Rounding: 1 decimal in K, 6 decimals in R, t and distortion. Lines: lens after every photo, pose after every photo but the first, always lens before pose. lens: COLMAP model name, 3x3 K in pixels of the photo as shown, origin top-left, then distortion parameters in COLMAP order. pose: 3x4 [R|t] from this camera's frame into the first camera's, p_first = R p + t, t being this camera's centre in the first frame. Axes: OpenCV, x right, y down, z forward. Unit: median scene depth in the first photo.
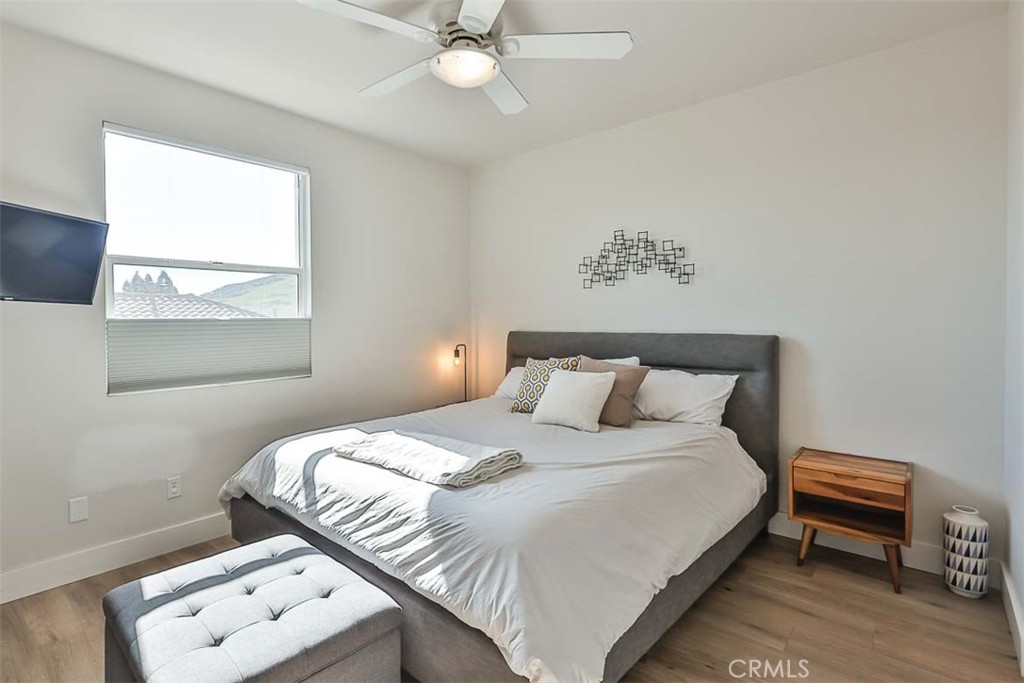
lens RADIAL K [[494.7, 0, 511.9], [0, 494.7, 336.7], [0, 0, 1]] dist [-0.005879, 0.002452]
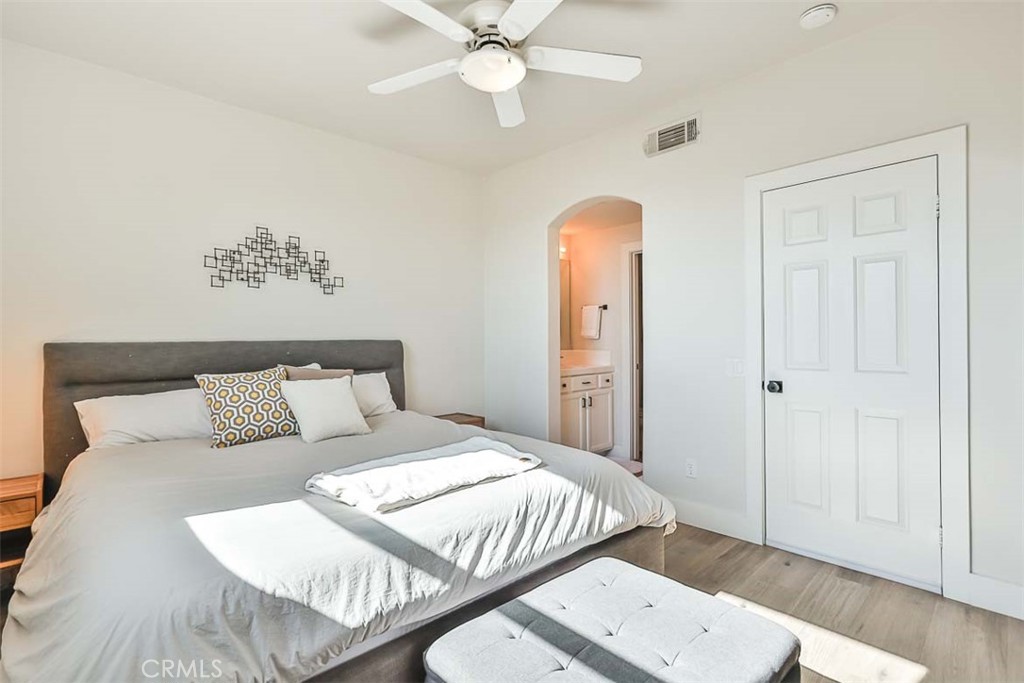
lens RADIAL K [[494.7, 0, 486.0], [0, 494.7, 333.2], [0, 0, 1]] dist [-0.005879, 0.002452]
pose [[0.115859, 0.019719, 0.993070, -1.004304], [0.041799, 0.998820, -0.024709, 0.027368], [-0.992386, 0.044372, 0.114898, 0.797114]]
